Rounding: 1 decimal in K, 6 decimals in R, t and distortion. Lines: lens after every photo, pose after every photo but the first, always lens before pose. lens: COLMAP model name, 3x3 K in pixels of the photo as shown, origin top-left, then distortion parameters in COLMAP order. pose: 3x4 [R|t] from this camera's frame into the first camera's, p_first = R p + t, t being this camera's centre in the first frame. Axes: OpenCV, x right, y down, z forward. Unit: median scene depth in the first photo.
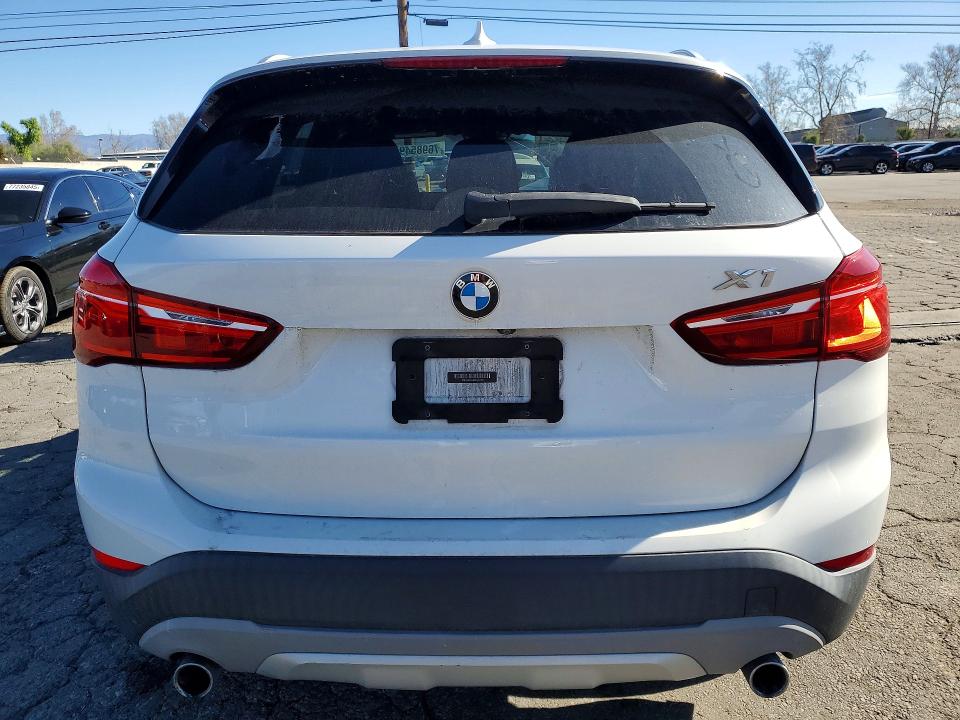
lens RADIAL K [[739.9, 0, 481.2], [0, 739.9, 356.6], [0, 0, 1]] dist [0.021296, -0.017453]
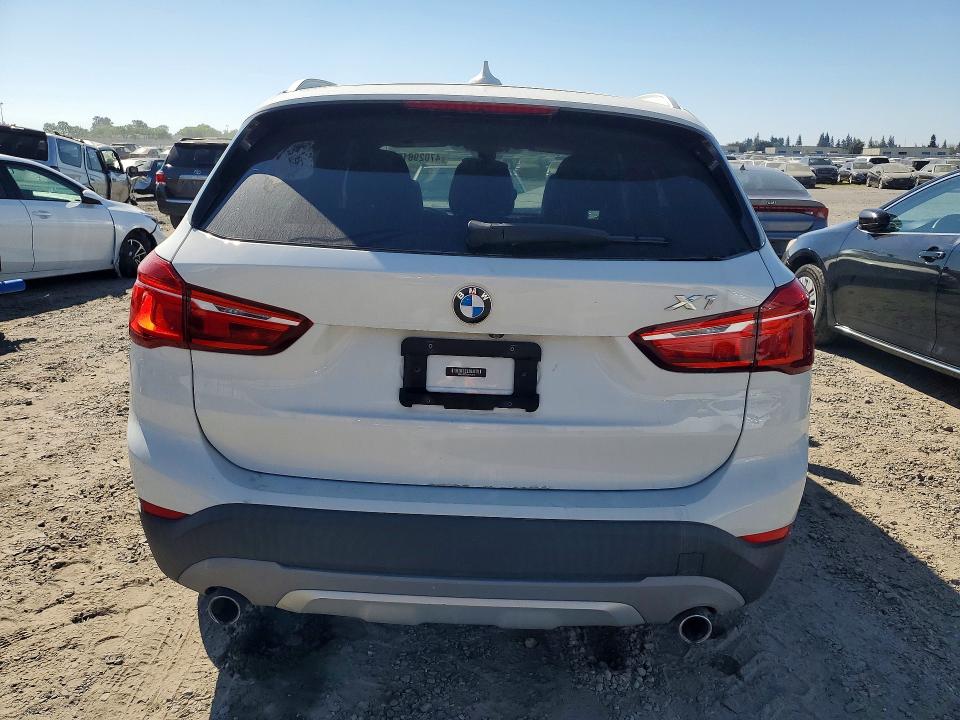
lens RADIAL K [[739.9, 0, 480.2], [0, 739.9, 359.0], [0, 0, 1]] dist [0.021296, -0.017453]
pose [[0.998446, 0.048123, 0.028092, -0.023519], [-0.048366, 0.998797, 0.008046, -0.004277], [-0.027671, -0.009393, 0.999573, -0.216188]]
